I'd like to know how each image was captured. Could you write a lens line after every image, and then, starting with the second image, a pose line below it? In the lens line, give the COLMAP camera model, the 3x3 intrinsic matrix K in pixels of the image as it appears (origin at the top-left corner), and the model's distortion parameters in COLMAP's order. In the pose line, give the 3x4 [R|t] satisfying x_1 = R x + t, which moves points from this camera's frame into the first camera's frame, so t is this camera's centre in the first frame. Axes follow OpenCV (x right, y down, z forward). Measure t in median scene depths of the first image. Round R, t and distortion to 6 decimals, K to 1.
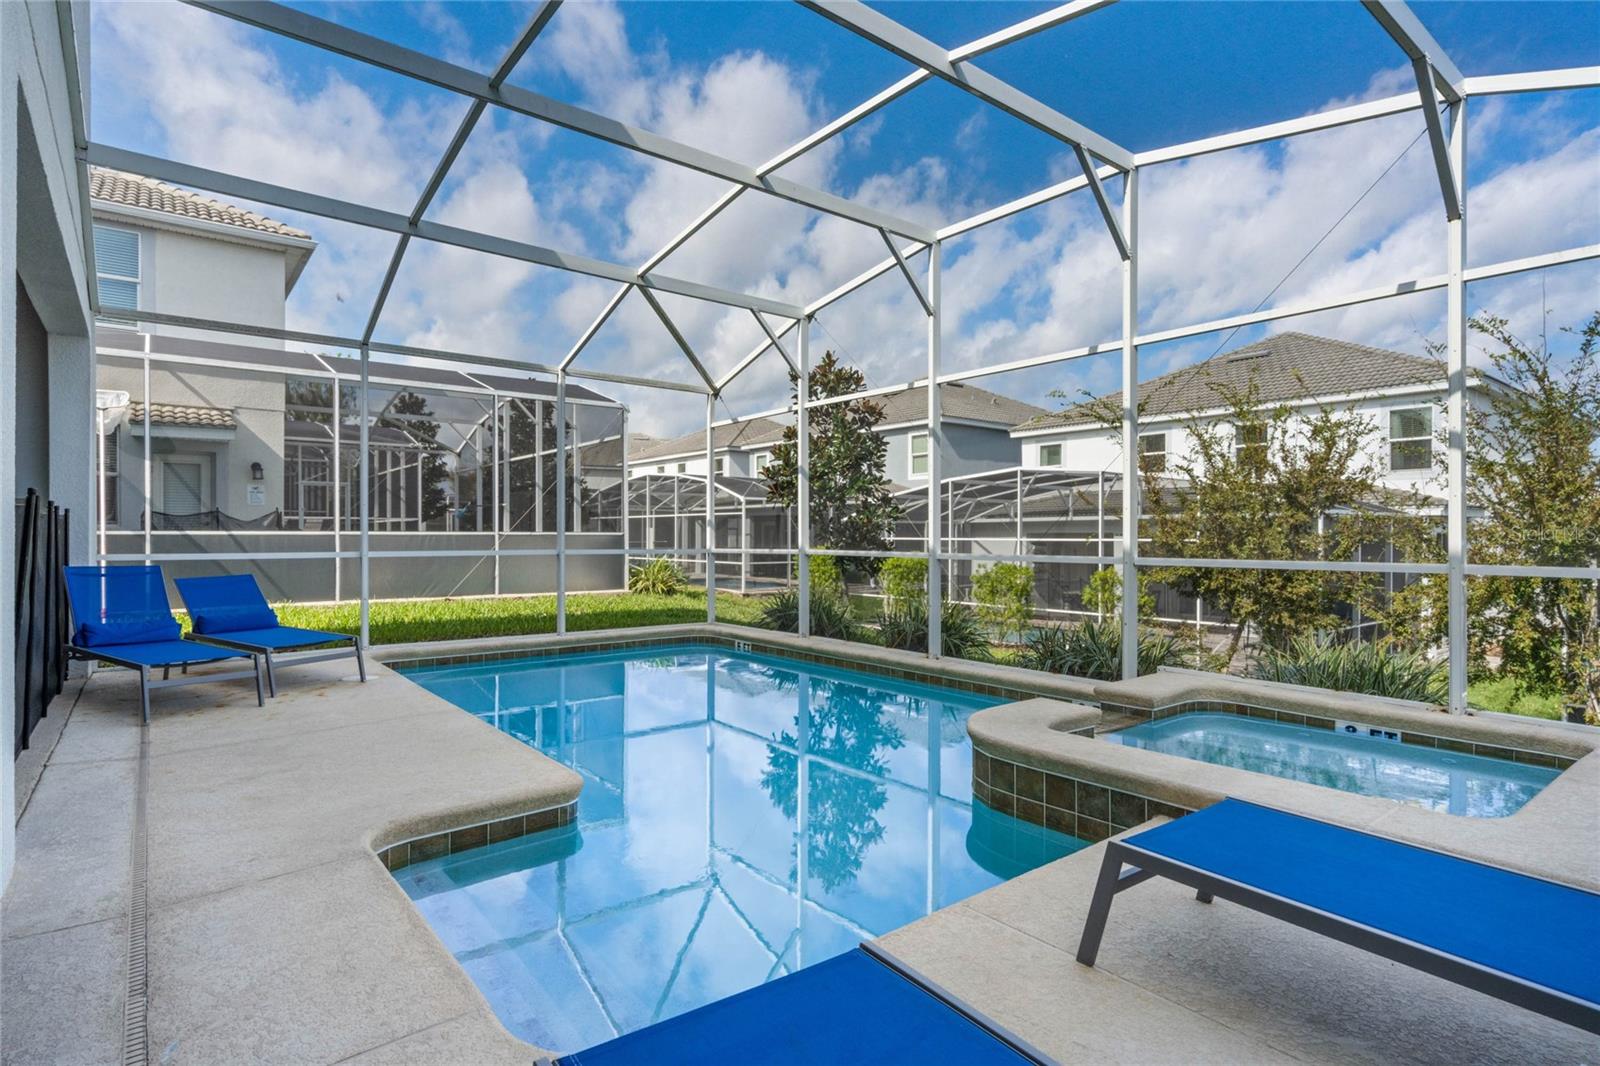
lens RADIAL K [[822.7, 0, 803.8], [0, 822.7, 540.3], [0, 0, 1]] dist [0.000986, 0.000379]
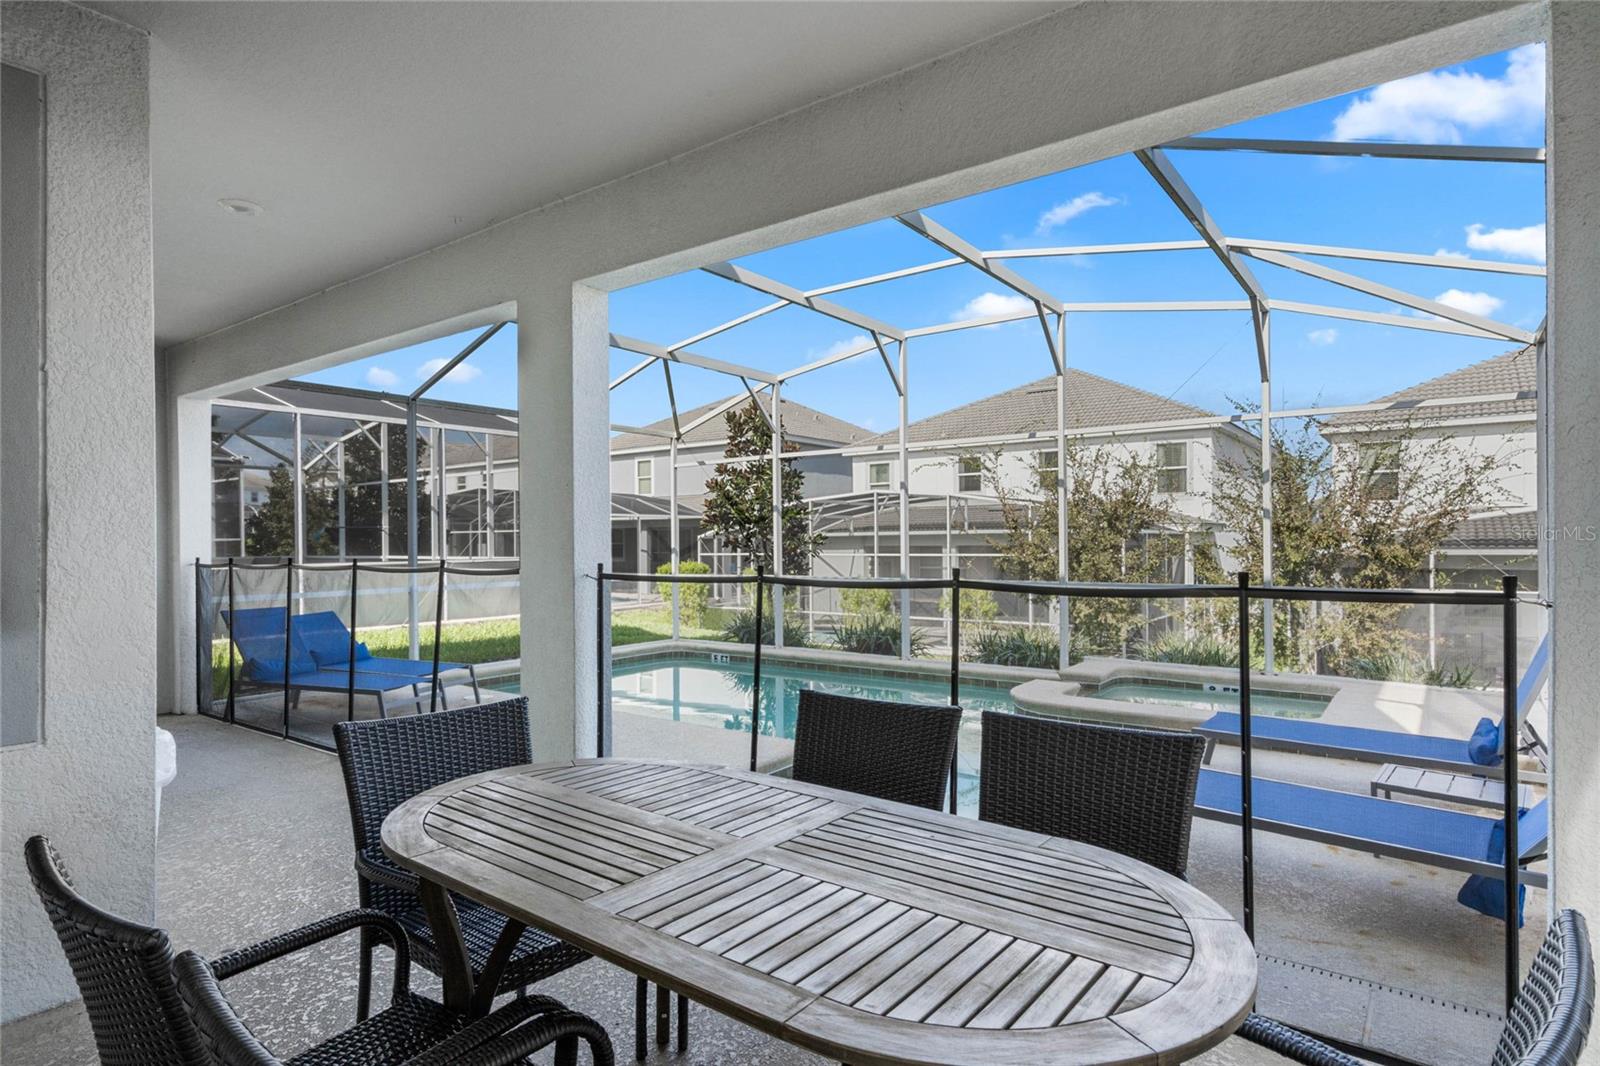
lens RADIAL K [[858.0, 0, 803.4], [0, 858.0, 545.5], [0, 0, 1]] dist [-0.000106, -0.001311]
pose [[0.966414, -0.011065, 0.256753, -0.301431], [0.011160, 0.999937, 0.001084, -0.034854], [-0.256749, 0.001817, 0.966476, -0.236327]]
